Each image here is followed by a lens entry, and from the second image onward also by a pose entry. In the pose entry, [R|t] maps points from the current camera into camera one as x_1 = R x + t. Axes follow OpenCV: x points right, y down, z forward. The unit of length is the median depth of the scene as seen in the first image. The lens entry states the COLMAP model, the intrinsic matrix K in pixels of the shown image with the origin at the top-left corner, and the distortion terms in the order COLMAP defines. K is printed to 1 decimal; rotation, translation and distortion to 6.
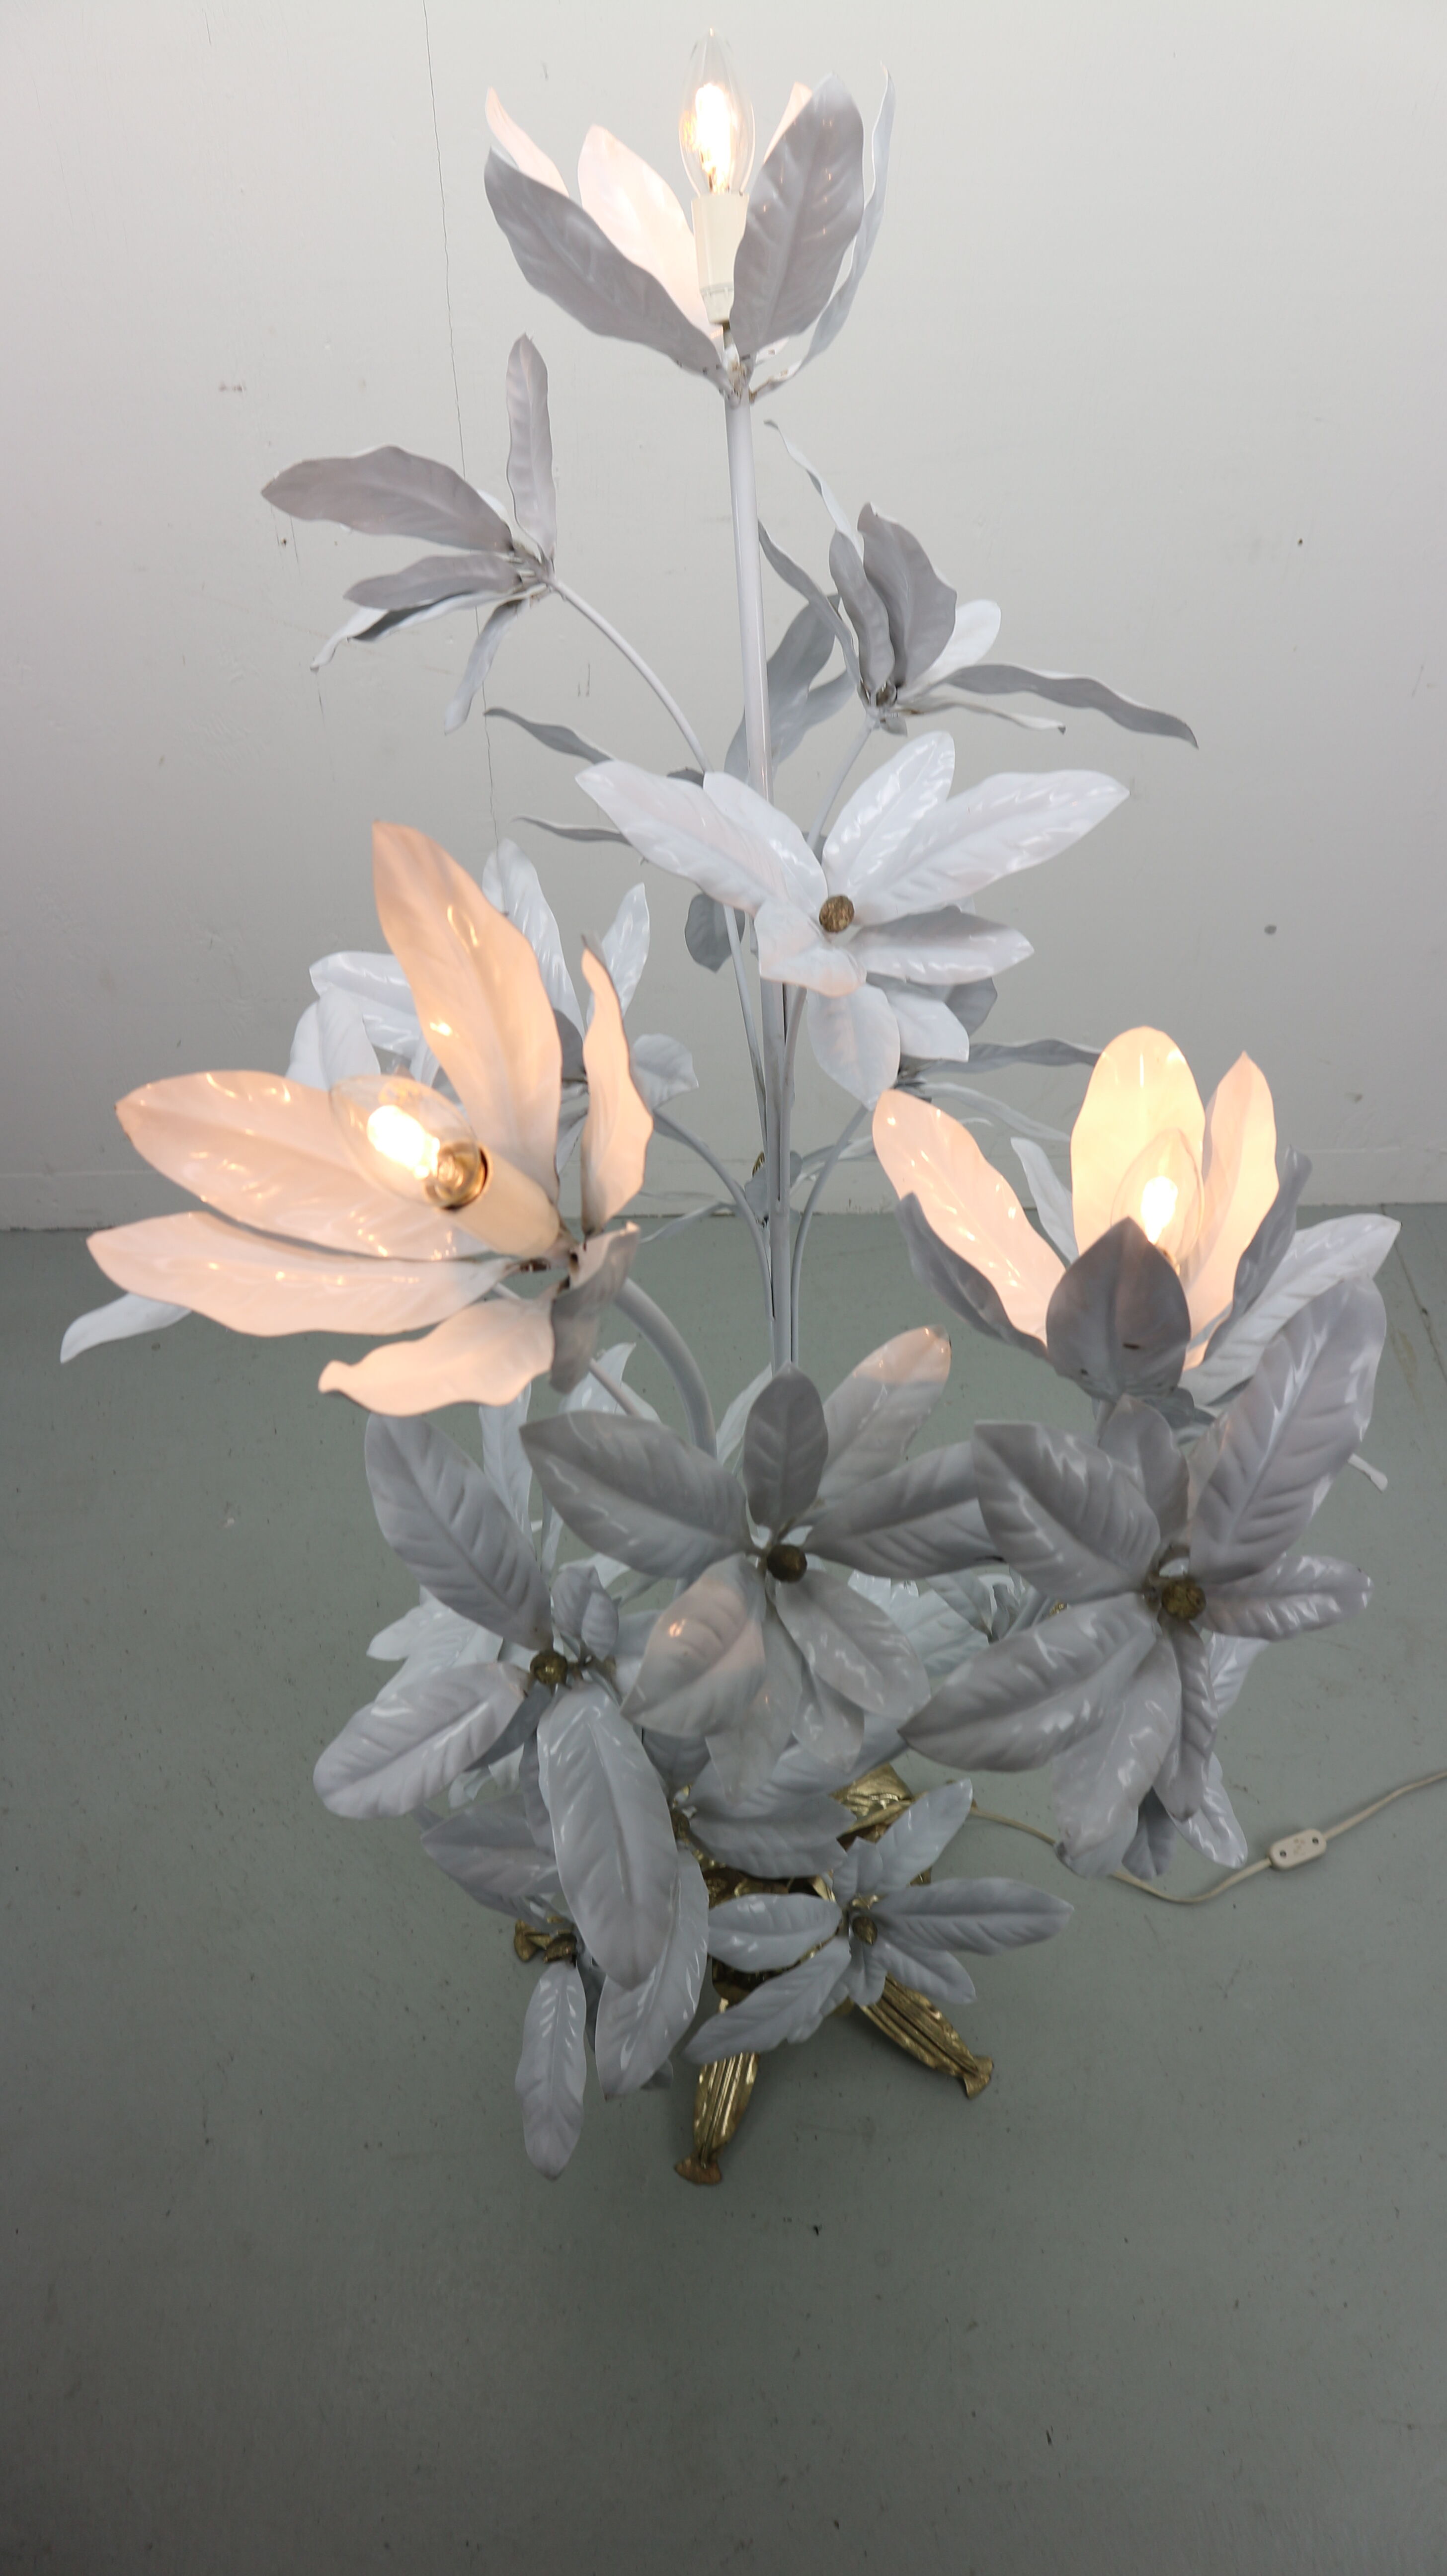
lens RADIAL K [[1882.1, 0, 723.5], [0, 1882.1, 1288.0], [0, 0, 1]] dist [-0.054949, 0.002446]
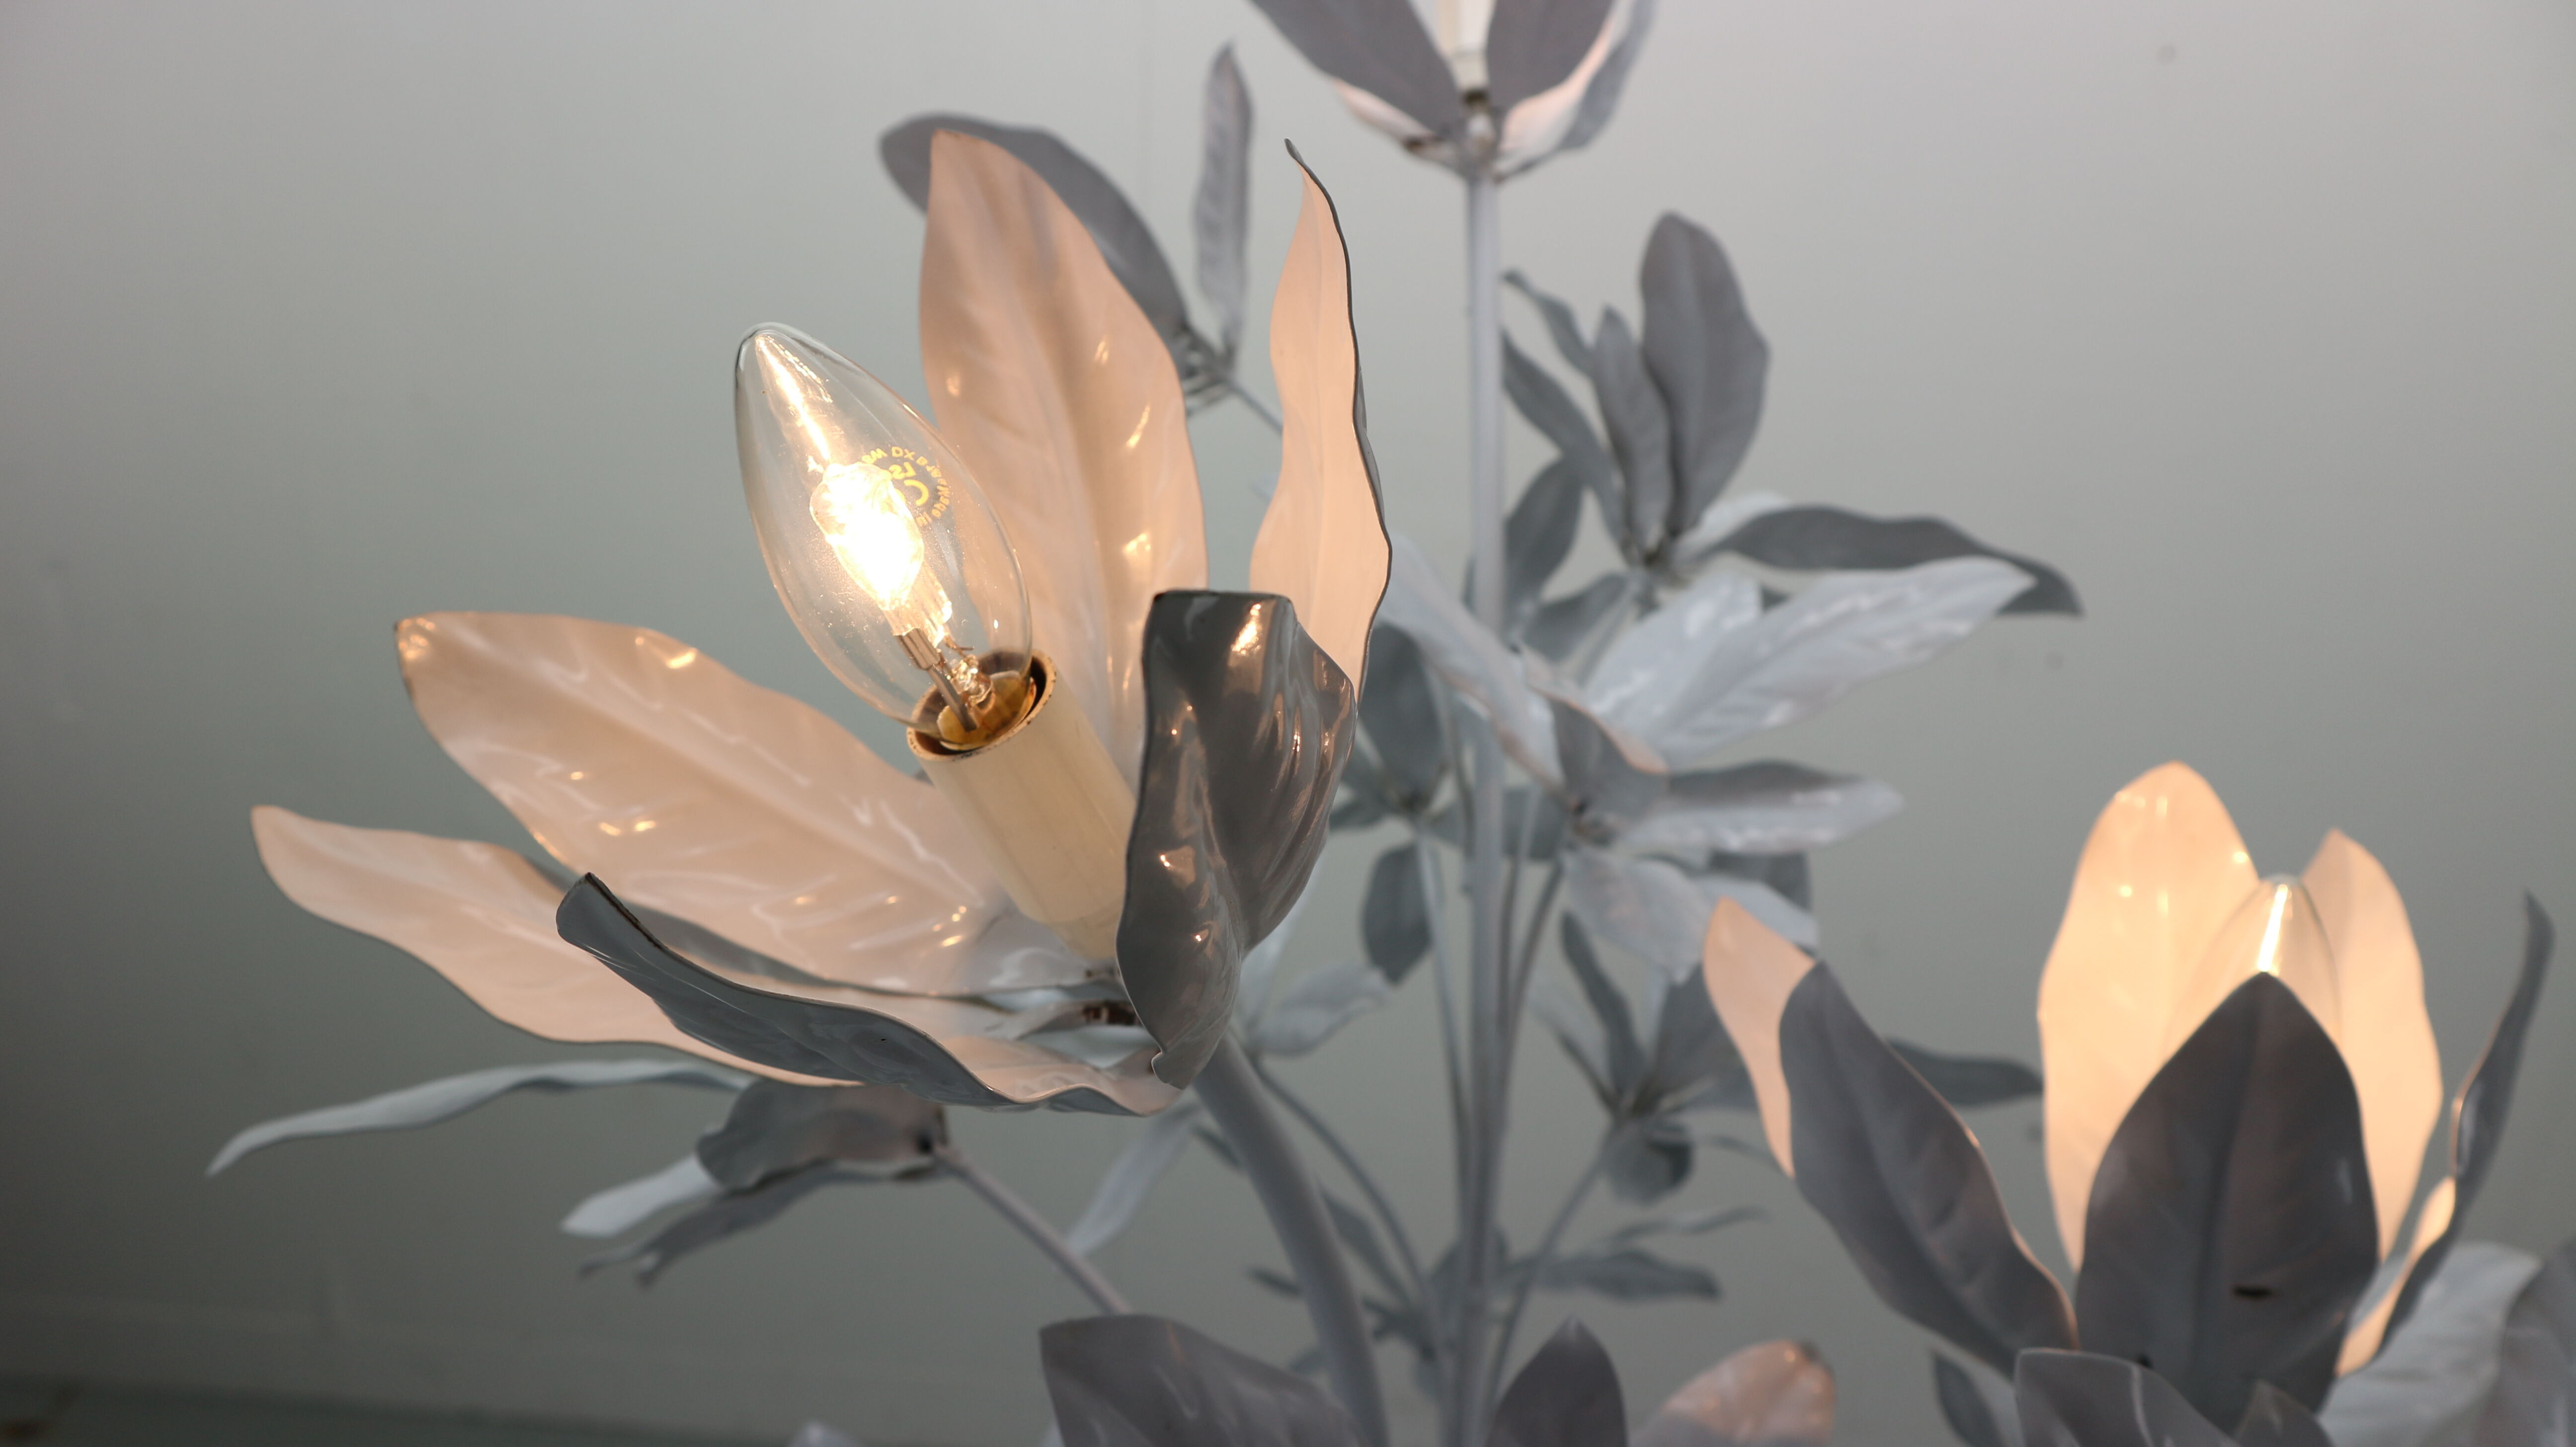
lens RADIAL K [[1882.1, 0, 1288.0], [0, 1882.1, 723.5], [0, 0, 1]] dist [-0.054949, 0.002446]
pose [[0.997058, 0.063201, -0.043359, -0.026788], [-0.076178, 0.879487, -0.469786, 0.122432], [0.008443, 0.471707, 0.881715, 0.389899]]
